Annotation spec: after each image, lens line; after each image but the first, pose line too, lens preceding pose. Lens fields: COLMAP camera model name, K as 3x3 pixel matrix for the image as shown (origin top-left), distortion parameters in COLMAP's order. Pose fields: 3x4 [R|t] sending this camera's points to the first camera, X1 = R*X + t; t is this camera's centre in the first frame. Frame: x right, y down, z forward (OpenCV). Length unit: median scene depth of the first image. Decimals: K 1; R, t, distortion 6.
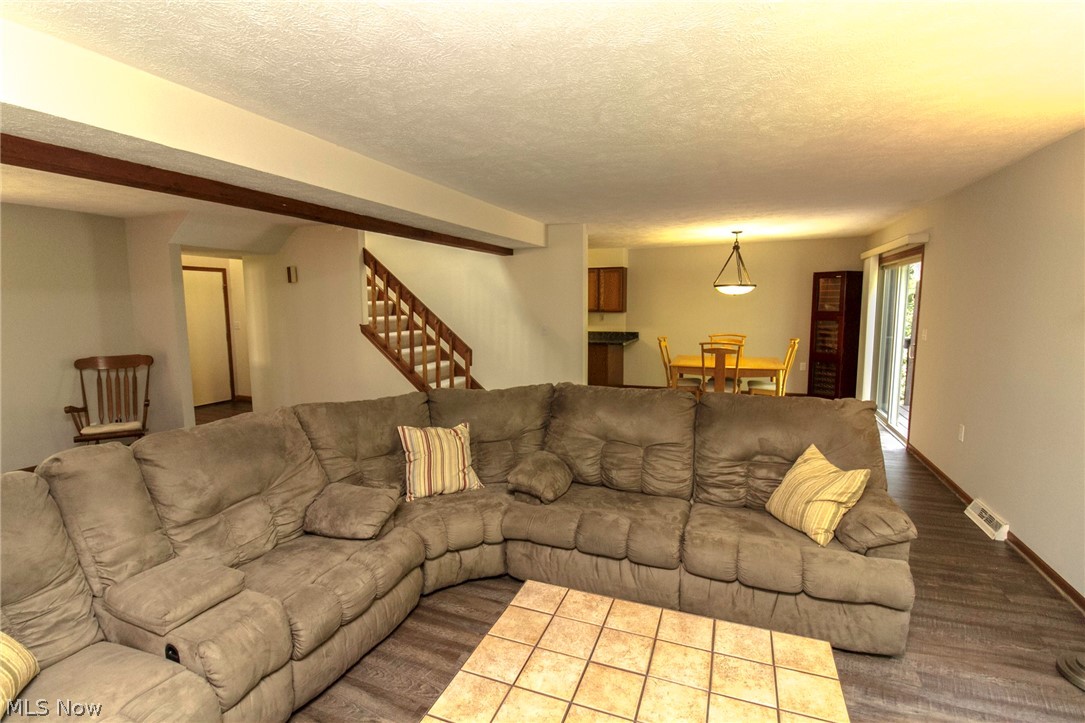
lens RADIAL K [[501.7, 0, 536.6], [0, 501.7, 359.0], [0, 0, 1]] dist [0.001734, -0.014601]
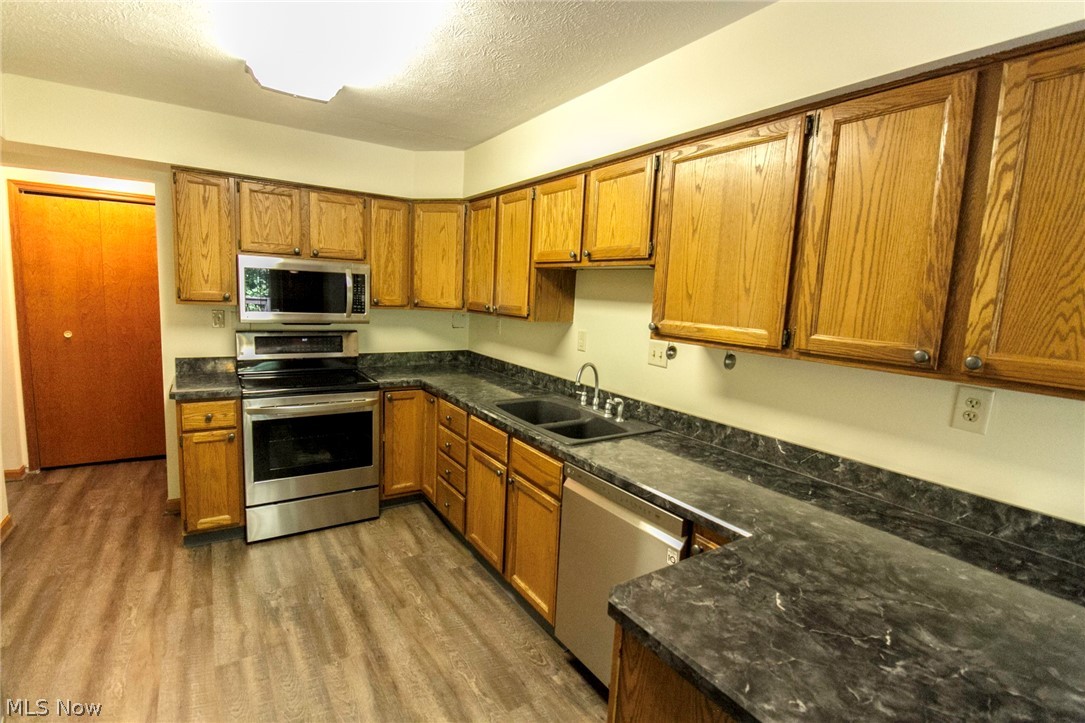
lens RADIAL K [[501.7, 0, 536.6], [0, 501.7, 359.0], [0, 0, 1]] dist [0.001734, -0.014601]
pose [[0.817897, 0.125480, -0.561516, 0.142461], [-0.120011, 0.991669, 0.046798, -0.120869], [0.562710, 0.029113, 0.826142, 1.074512]]
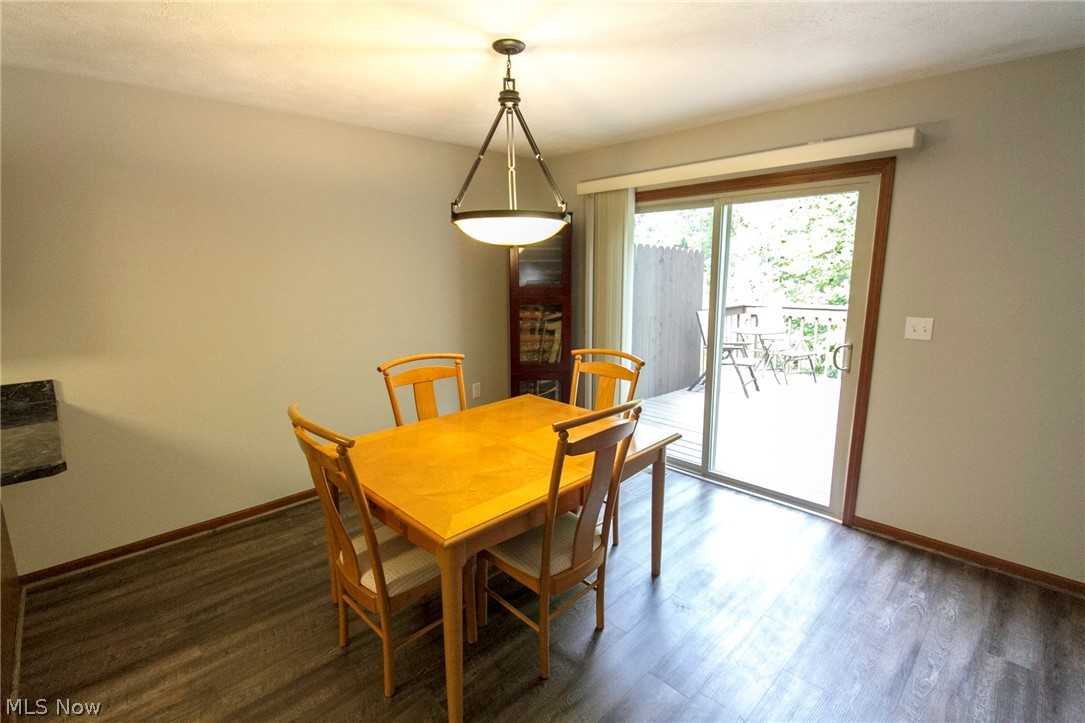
lens RADIAL K [[501.7, 0, 536.6], [0, 501.7, 359.0], [0, 0, 1]] dist [0.001734, -0.014601]
pose [[0.409684, -0.156429, 0.898715, 0.085406], [0.103832, 0.986781, 0.124425, -0.095898], [-0.906299, 0.042340, 0.420511, 0.856119]]
